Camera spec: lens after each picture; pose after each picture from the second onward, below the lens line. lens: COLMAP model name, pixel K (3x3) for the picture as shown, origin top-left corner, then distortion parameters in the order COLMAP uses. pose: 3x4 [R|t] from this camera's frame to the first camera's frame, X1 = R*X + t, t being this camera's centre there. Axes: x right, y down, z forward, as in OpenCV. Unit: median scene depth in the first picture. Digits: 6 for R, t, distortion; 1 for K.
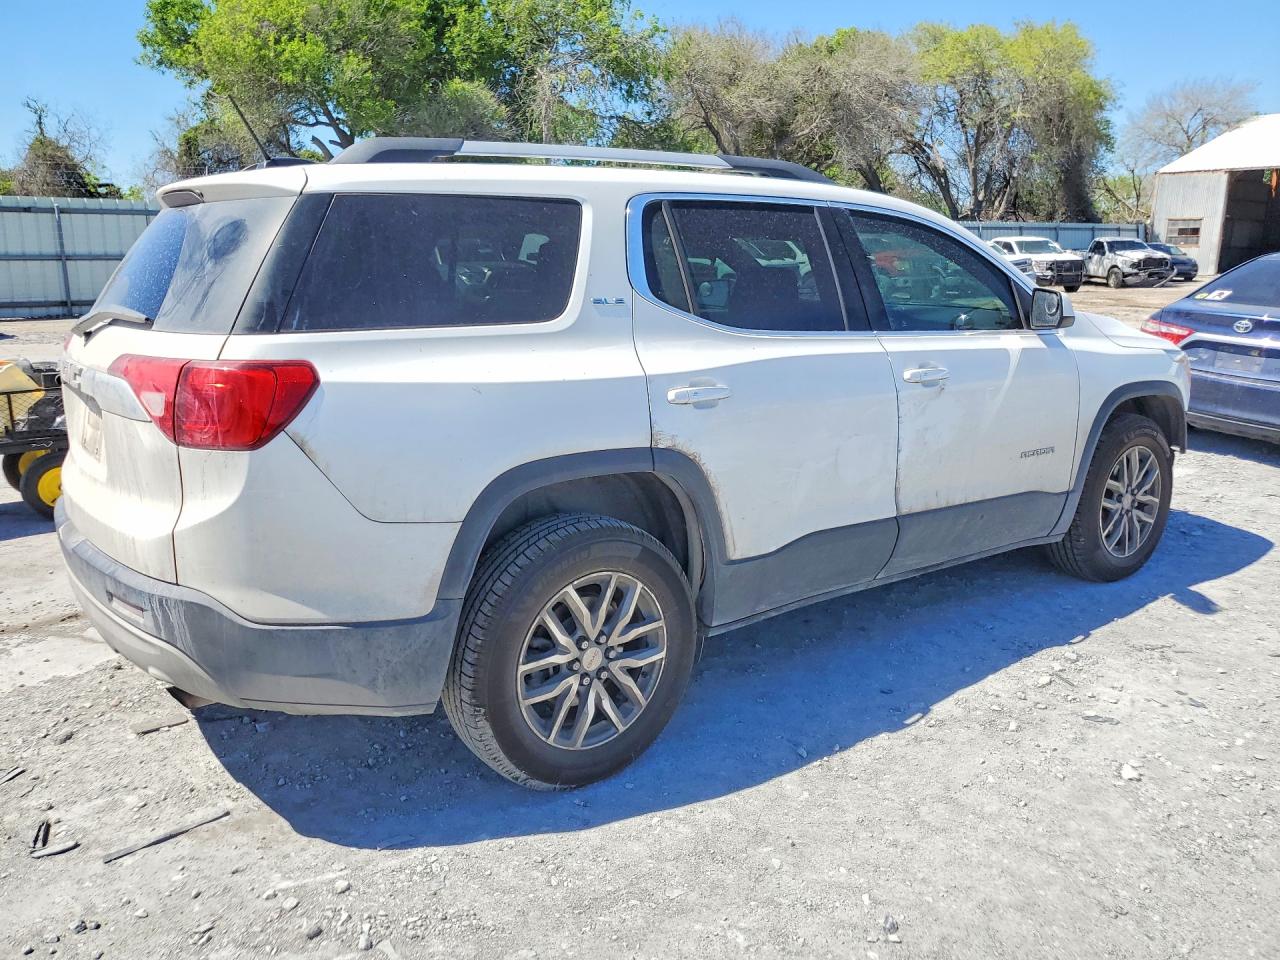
lens RADIAL K [[970.8, 0, 617.2], [0, 970.8, 451.0], [0, 0, 1]] dist [0.008184, 0.000734]
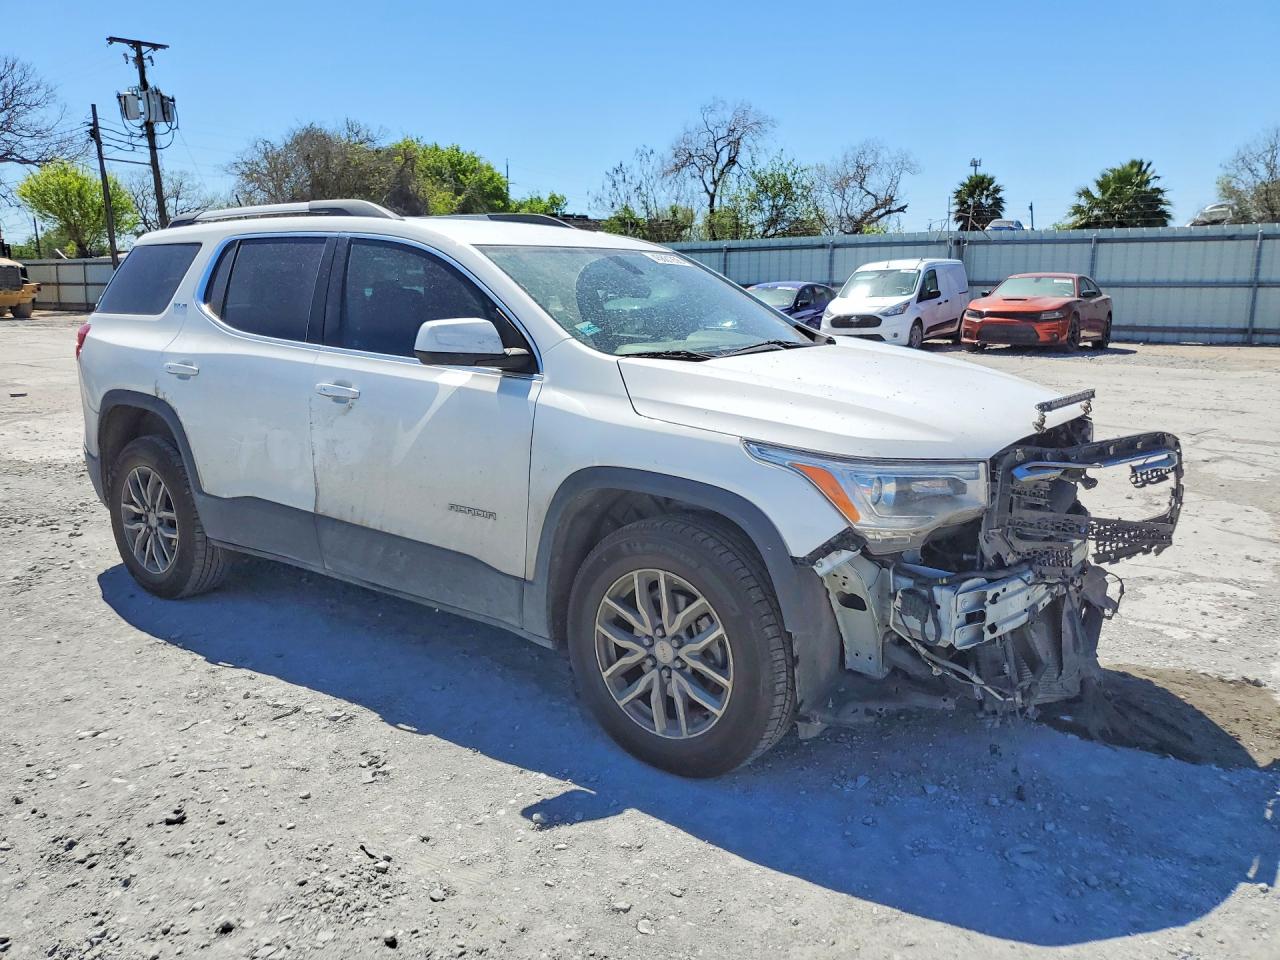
lens RADIAL K [[944.9, 0, 623.2], [0, 944.9, 454.4], [0, 0, 1]] dist [0.007726, 0.000946]
pose [[0.325249, 0.175586, -0.929184, 1.238368], [-0.193210, 0.974221, 0.116465, -0.170326], [0.925680, 0.141647, 0.350790, 0.833898]]
